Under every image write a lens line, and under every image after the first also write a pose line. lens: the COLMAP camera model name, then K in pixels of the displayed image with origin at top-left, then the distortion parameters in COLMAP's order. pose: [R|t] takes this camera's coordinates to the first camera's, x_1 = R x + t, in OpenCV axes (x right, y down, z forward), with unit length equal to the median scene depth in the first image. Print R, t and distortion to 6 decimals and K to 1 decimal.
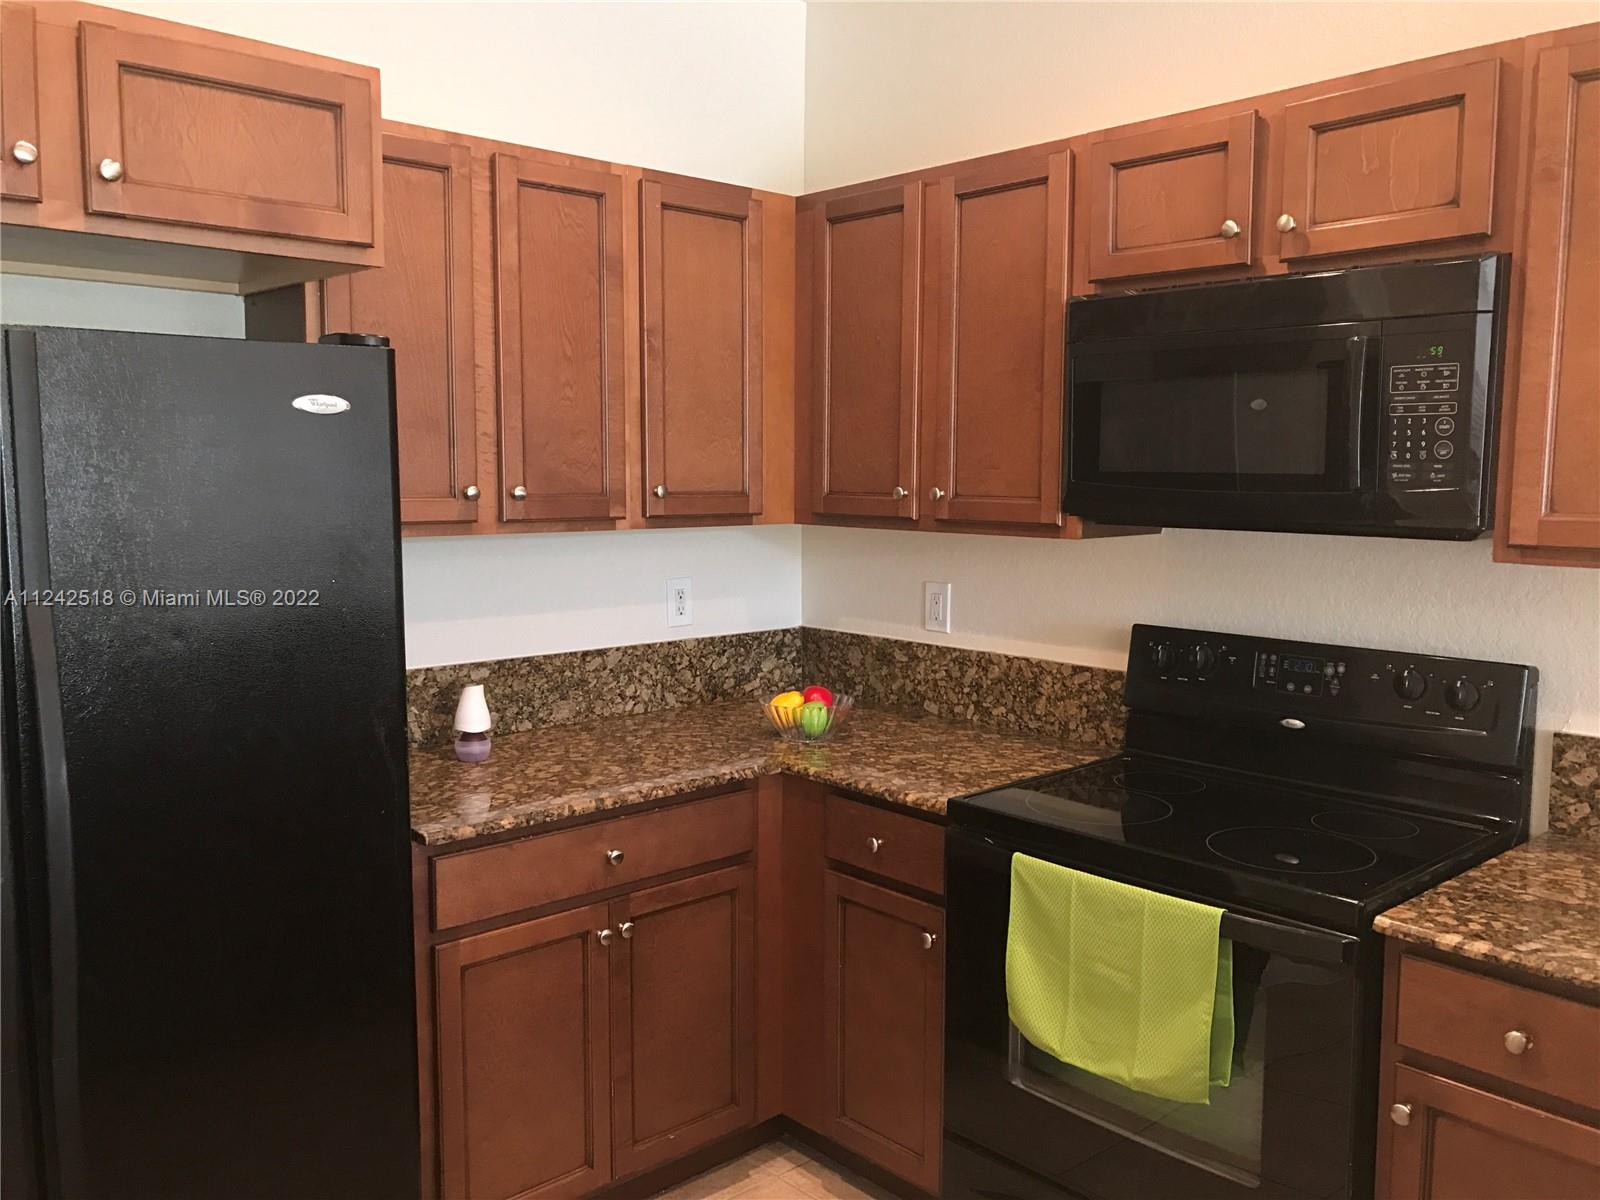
lens RADIAL K [[1301.9, 0, 807.7], [0, 1301.9, 606.0], [0, 0, 1]] dist [-0.002103, -0.009579]
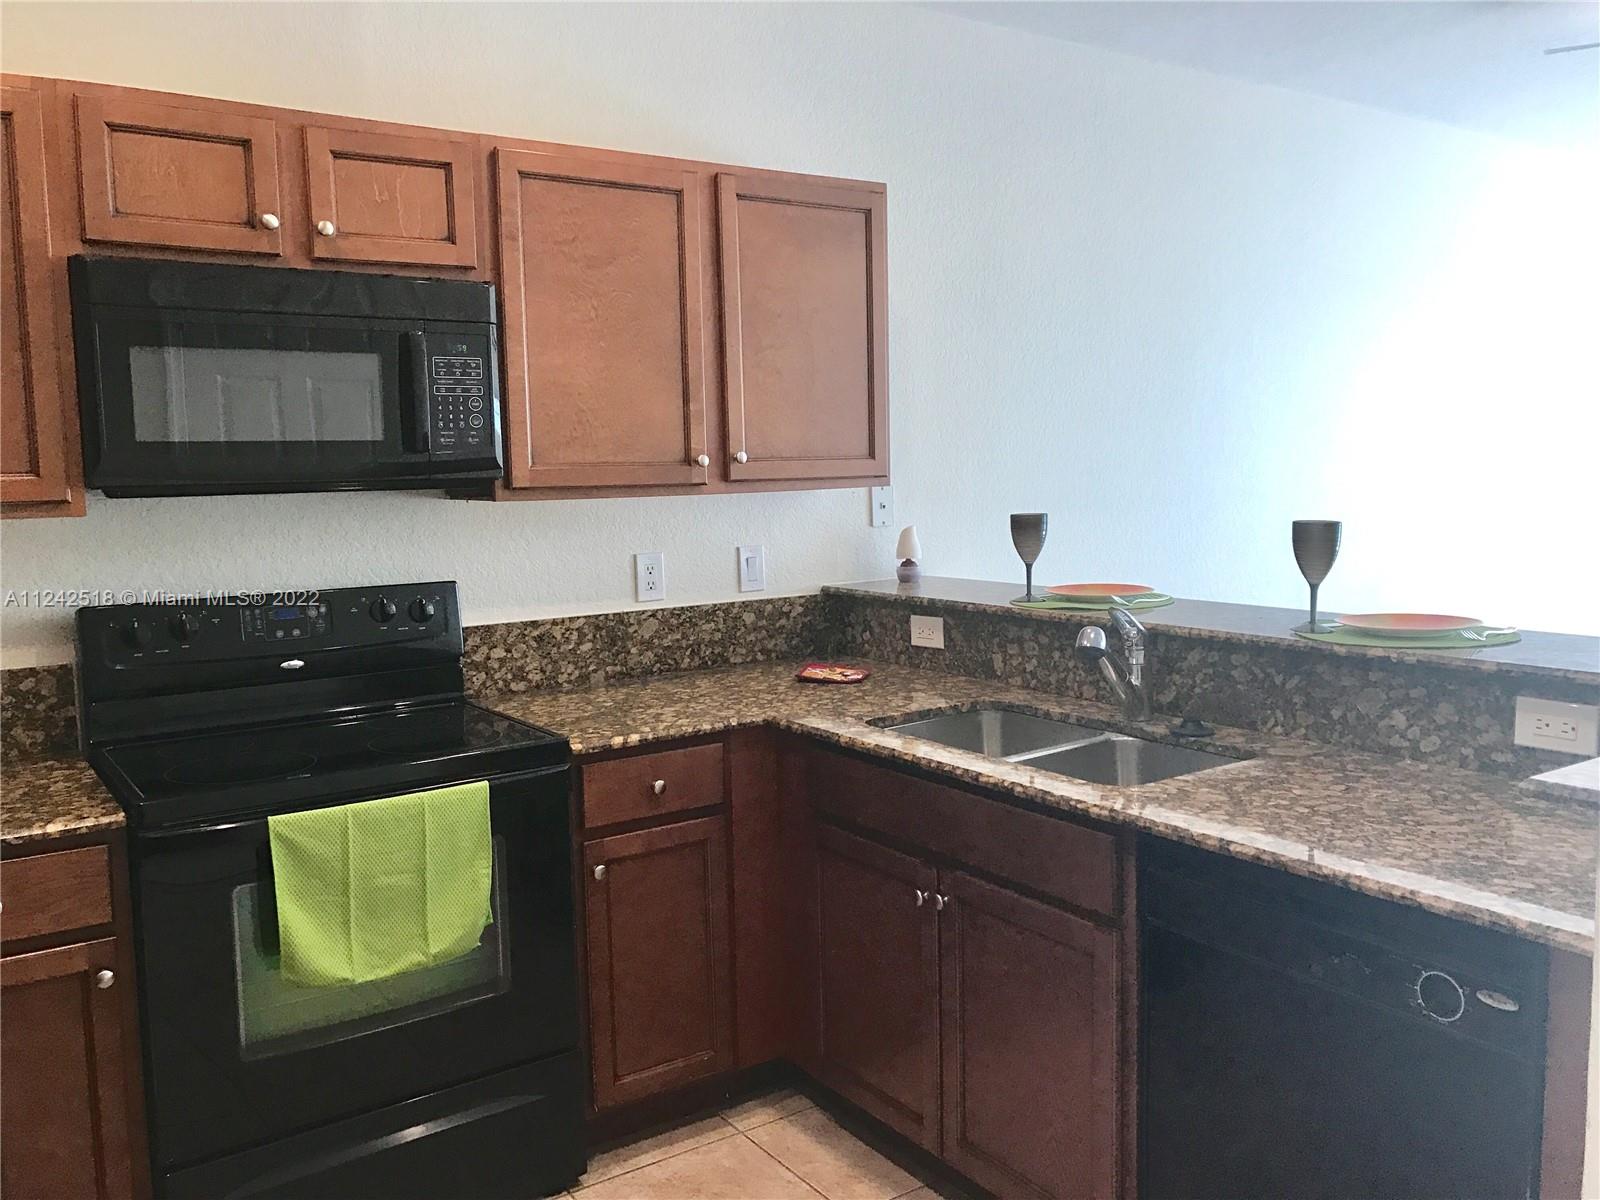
lens RADIAL K [[1301.9, 0, 807.7], [0, 1301.9, 606.0], [0, 0, 1]] dist [-0.002103, -0.009579]
pose [[0.129433, -0.115680, 0.984817, -0.812180], [0.129050, 0.986690, 0.098939, -0.017181], [-0.983155, 0.114284, 0.142639, 0.463513]]
